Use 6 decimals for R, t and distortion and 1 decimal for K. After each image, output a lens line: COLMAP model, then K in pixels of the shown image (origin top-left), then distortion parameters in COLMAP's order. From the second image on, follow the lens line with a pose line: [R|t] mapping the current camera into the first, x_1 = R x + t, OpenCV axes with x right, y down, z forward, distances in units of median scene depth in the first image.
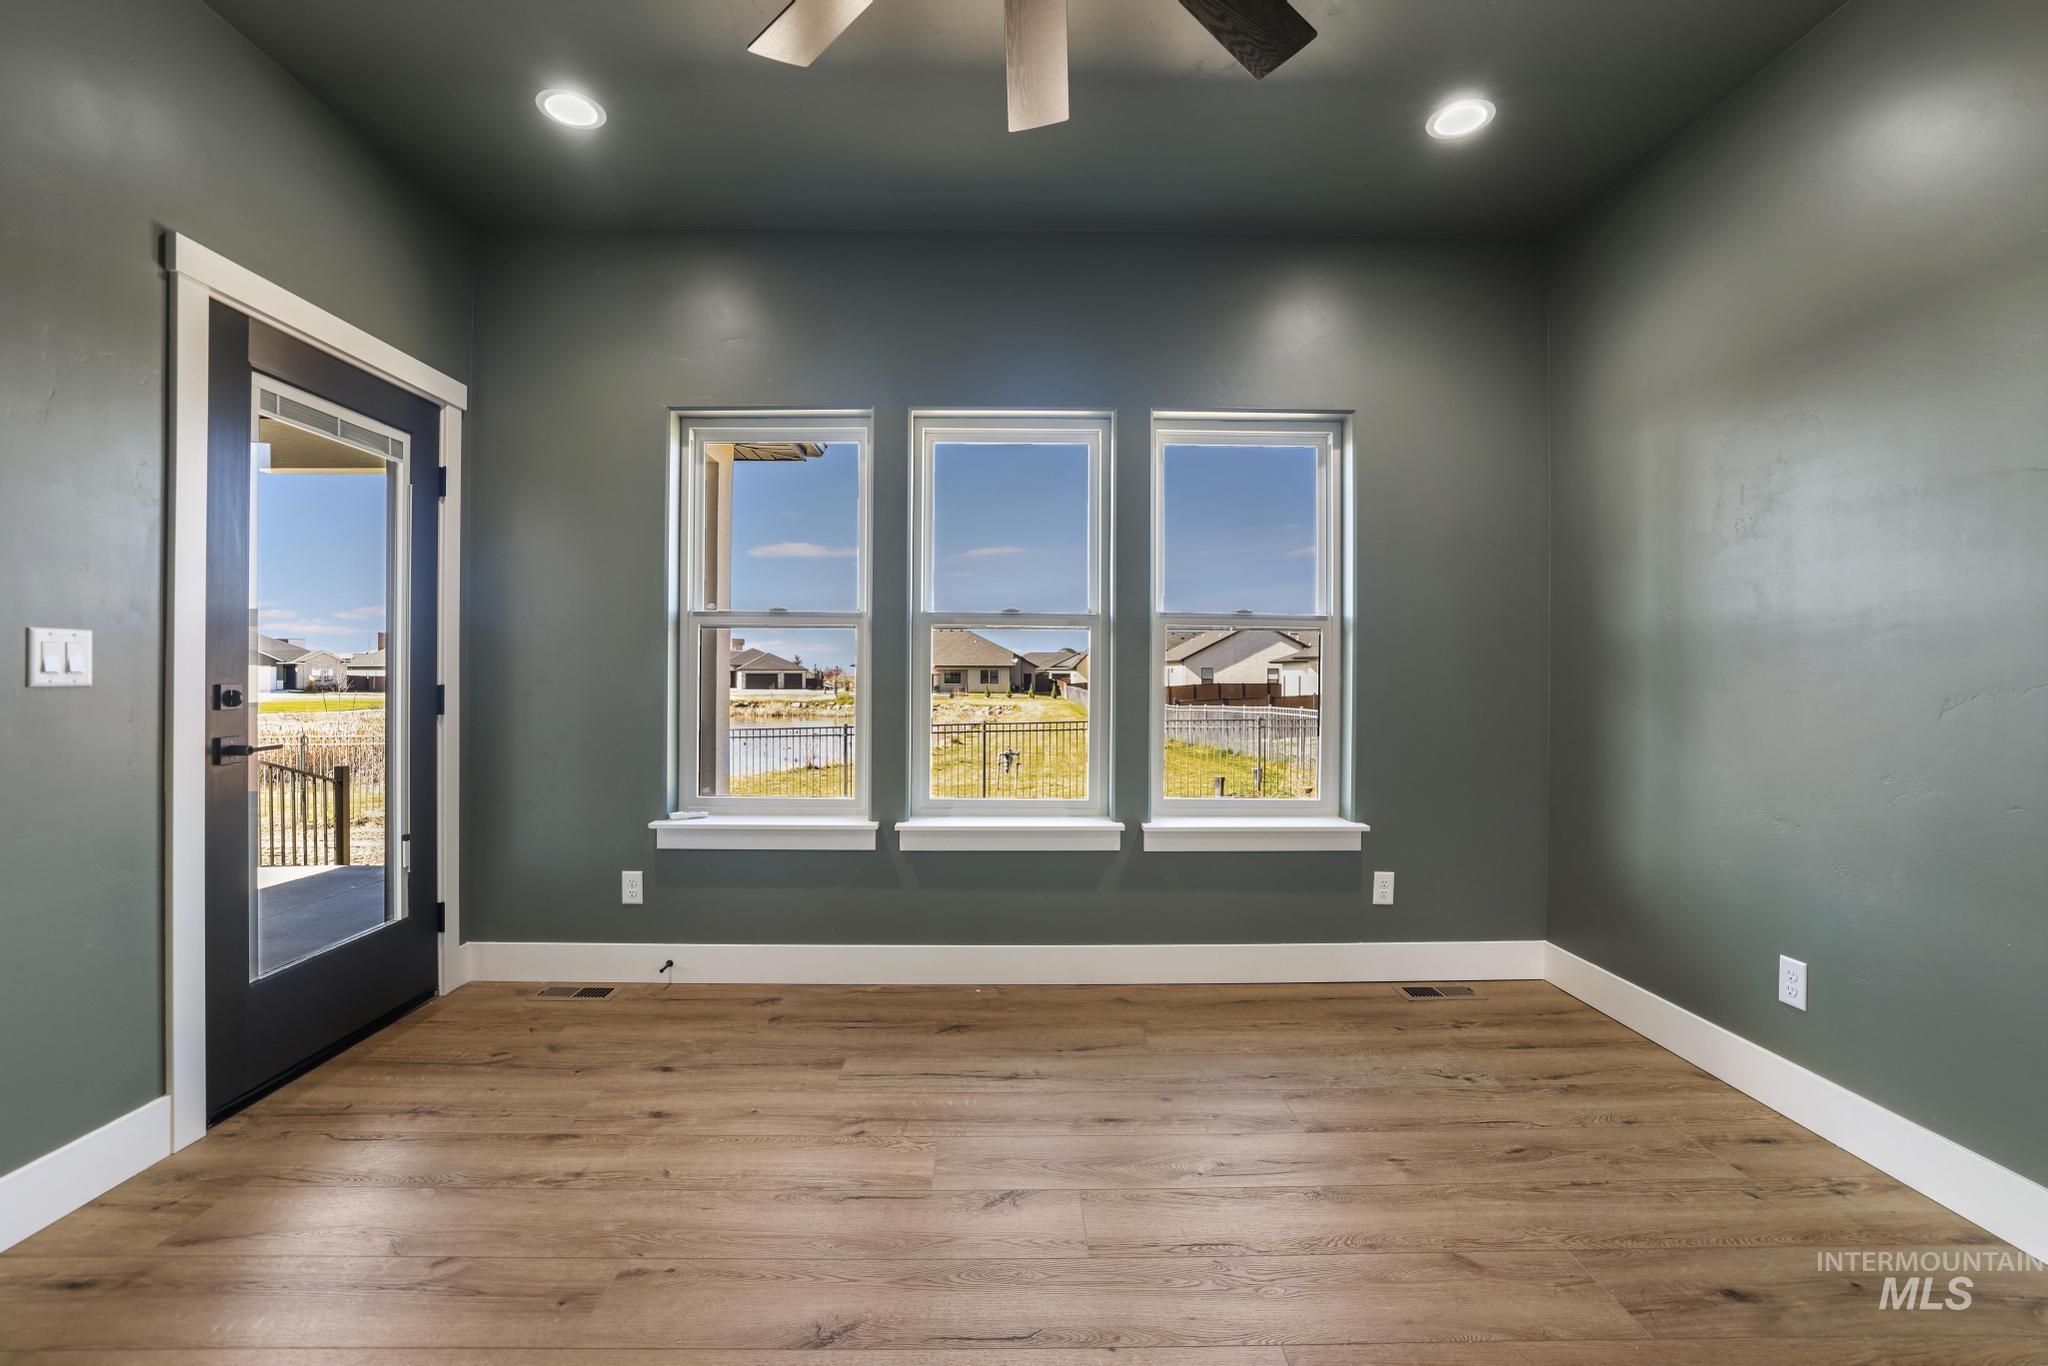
lens RADIAL K [[933.7, 0, 1018.2], [0, 933.7, 681.7], [0, 0, 1]] dist [-0.028266, 0.008937]
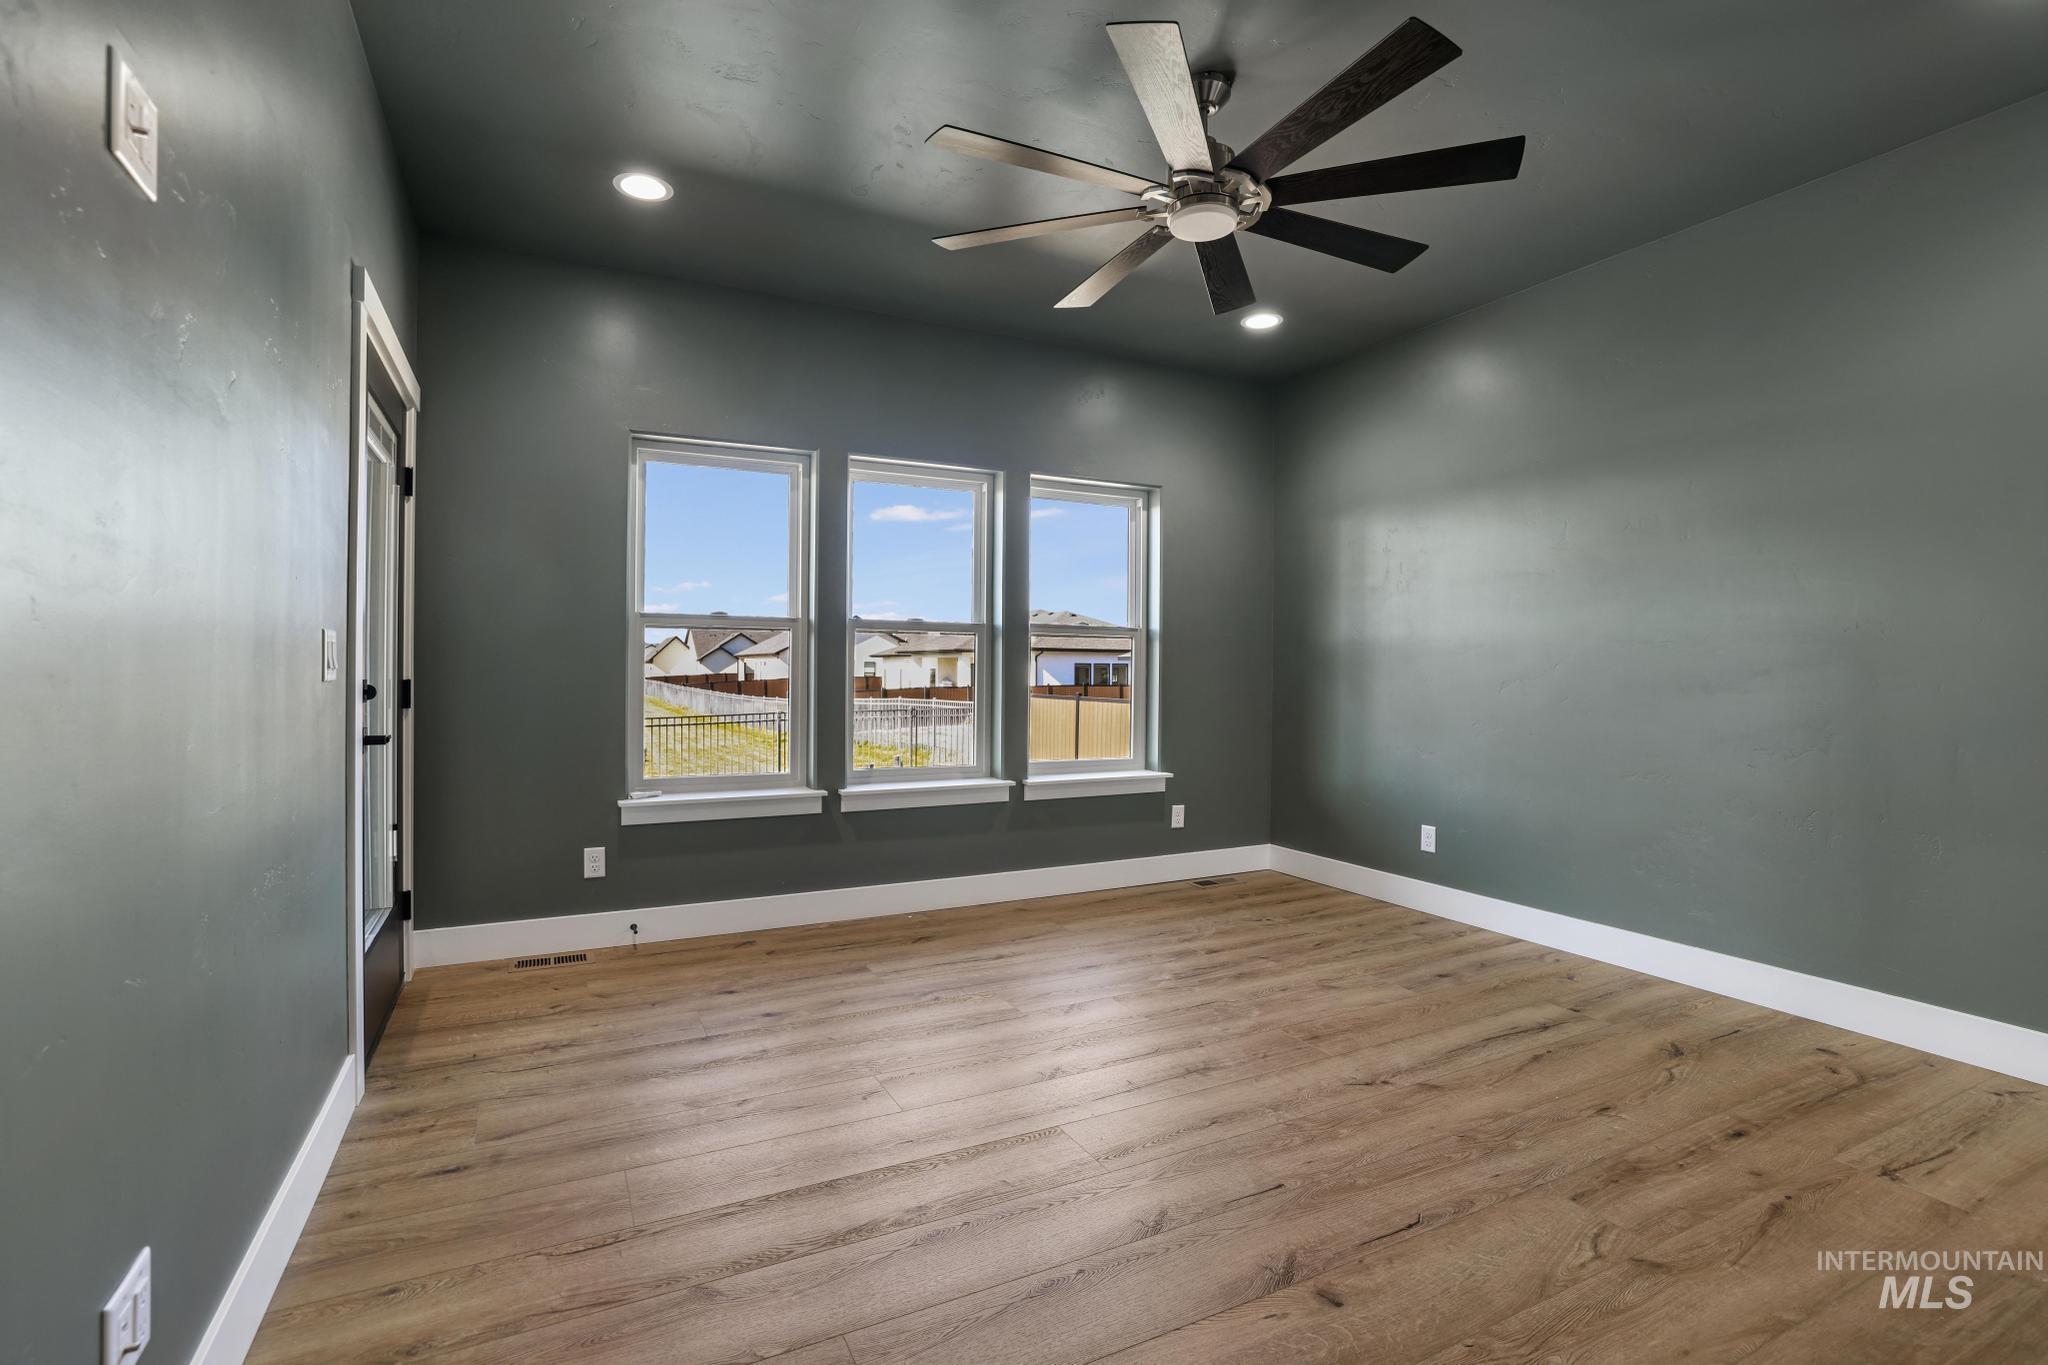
lens RADIAL K [[933.7, 0, 1026.9], [0, 933.7, 681.0], [0, 0, 1]] dist [-0.028266, 0.008937]
pose [[0.906037, -0.003961, 0.423179, -0.466298], [0.001180, 0.999976, 0.006835, -0.000173], [-0.423196, -0.005693, 0.906020, -0.236531]]
